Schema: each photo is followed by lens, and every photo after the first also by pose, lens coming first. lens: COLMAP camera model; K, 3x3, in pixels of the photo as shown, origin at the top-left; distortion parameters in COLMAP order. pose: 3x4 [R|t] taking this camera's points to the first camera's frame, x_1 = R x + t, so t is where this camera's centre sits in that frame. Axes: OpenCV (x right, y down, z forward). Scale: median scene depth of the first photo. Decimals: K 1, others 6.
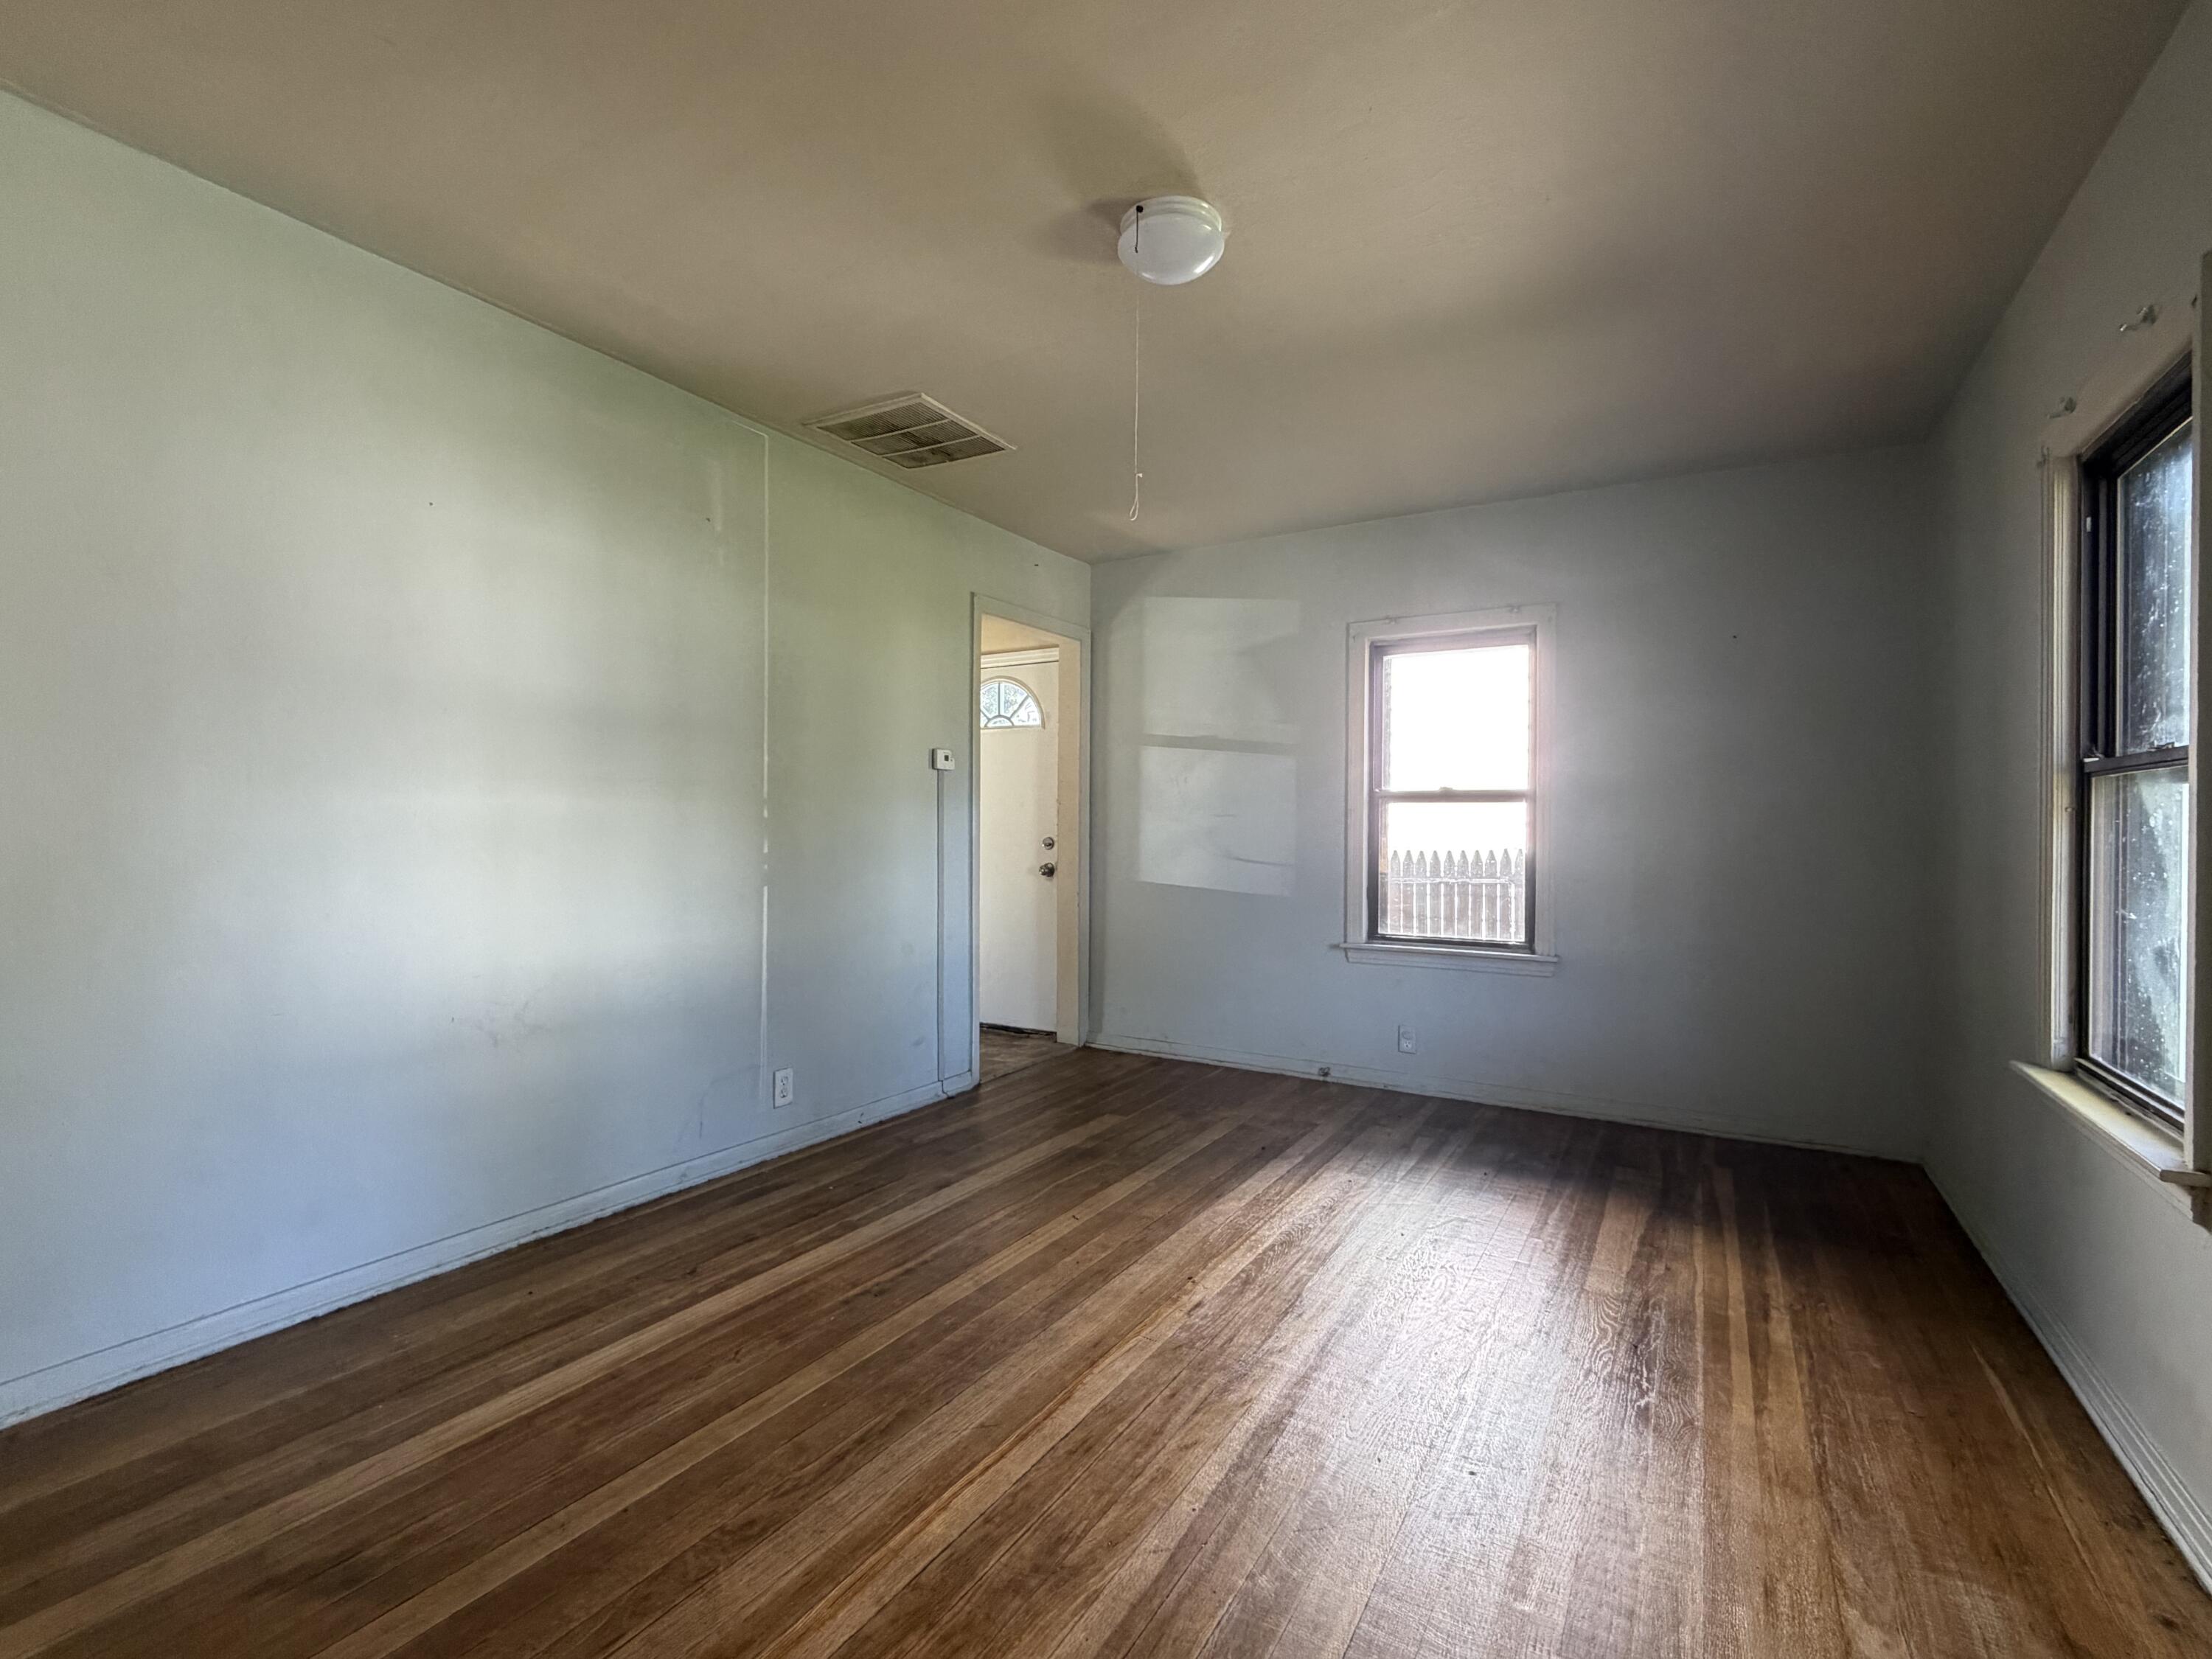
lens RADIAL K [[1017.1, 0, 1101.9], [0, 1017.1, 828.8], [0, 0, 1]] dist [0.000075, 0.000090]
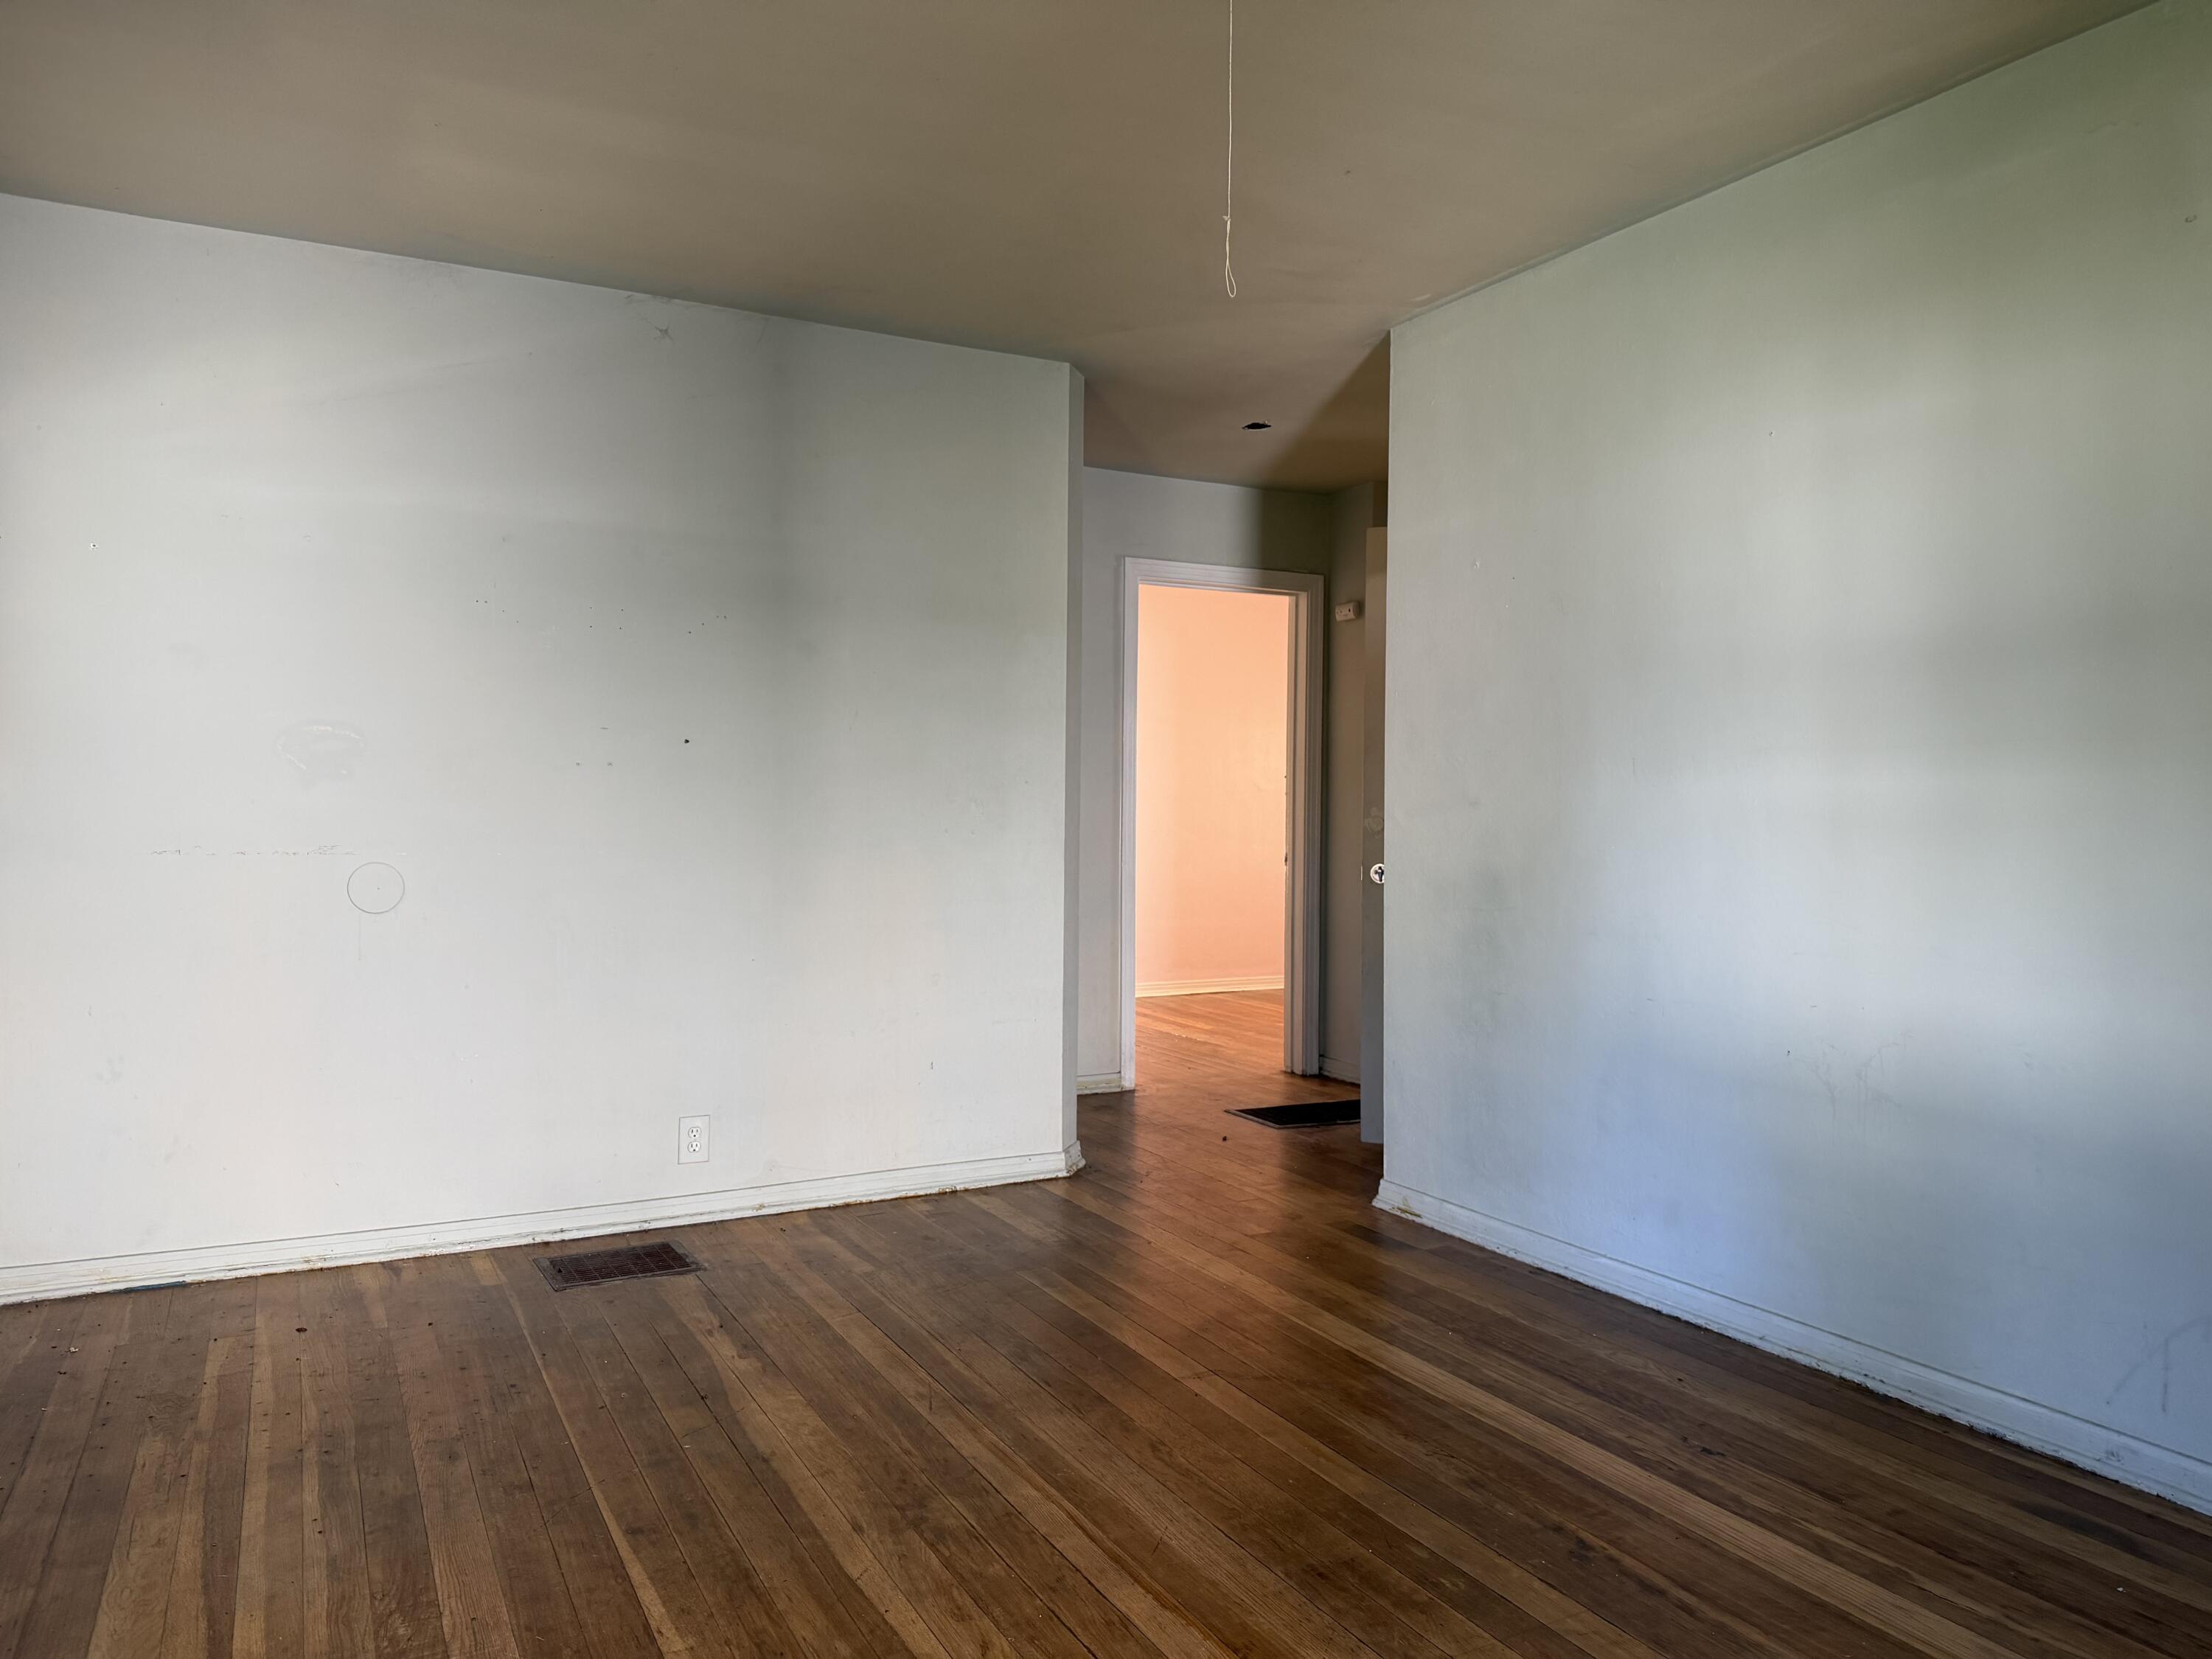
lens RADIAL K [[1551.6, 0, 1103.9], [0, 1551.6, 826.0], [0, 0, 1]] dist [-0.001922, -0.003779]
pose [[-0.531707, -0.002555, -0.846924, 0.710029], [-0.009207, 0.999954, 0.002764, 0.007540], [0.846878, 0.009268, -0.531706, 1.196032]]
